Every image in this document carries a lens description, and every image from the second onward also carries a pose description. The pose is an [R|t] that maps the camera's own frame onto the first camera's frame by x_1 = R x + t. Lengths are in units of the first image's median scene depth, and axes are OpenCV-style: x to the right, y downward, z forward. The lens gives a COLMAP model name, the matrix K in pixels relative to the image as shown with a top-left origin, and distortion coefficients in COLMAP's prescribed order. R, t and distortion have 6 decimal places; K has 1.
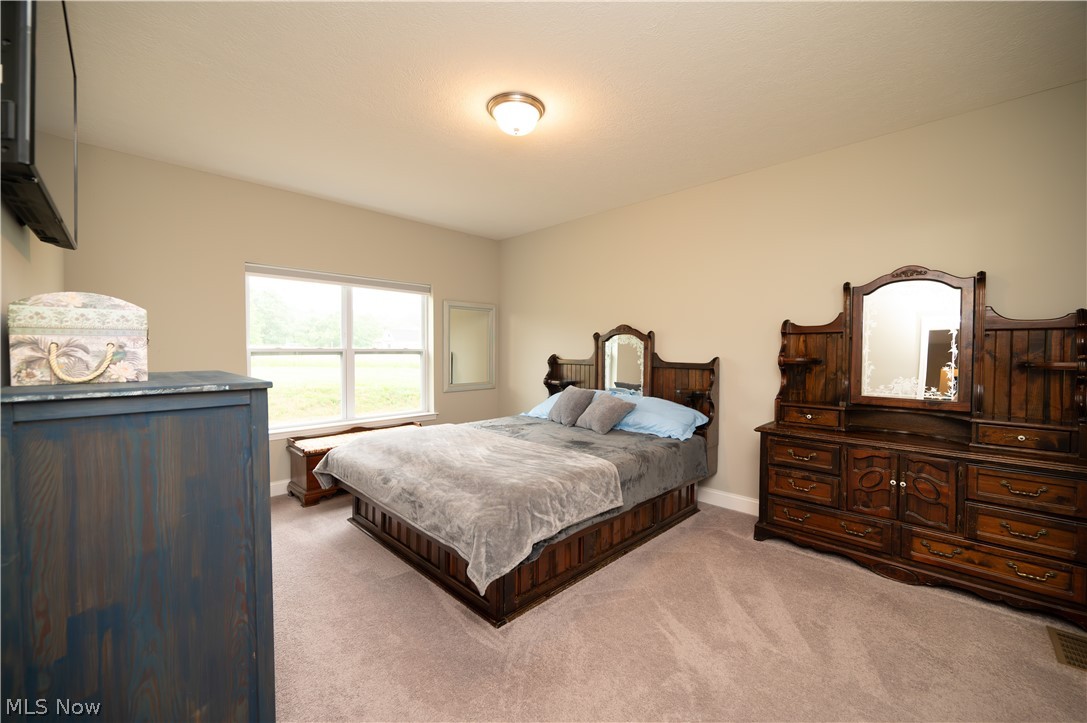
lens RADIAL K [[430.3, 0, 552.8], [0, 430.3, 357.7], [0, 0, 1]] dist [-0.000297, 0.000577]
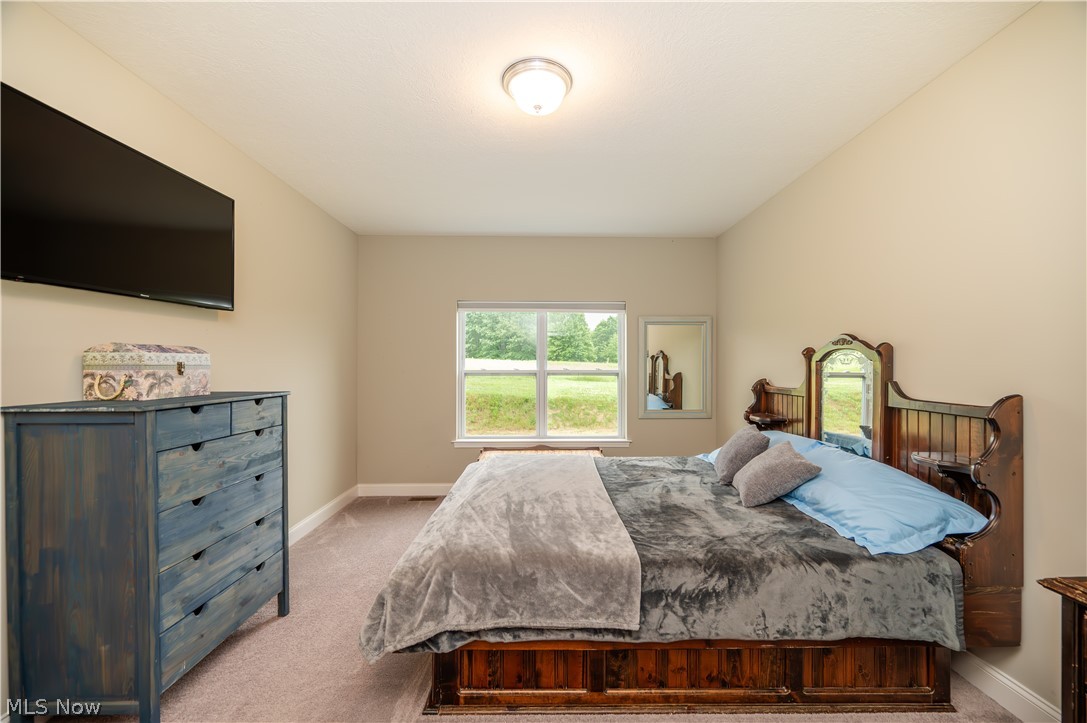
lens RADIAL K [[430.3, 0, 546.4], [0, 430.3, 365.1], [0, 0, 1]] dist [-0.000297, 0.000577]
pose [[0.706724, -0.004219, -0.707477, 0.511267], [-0.011937, 0.999769, -0.017887, -0.027079], [0.707389, 0.021087, 0.706510, 0.459378]]
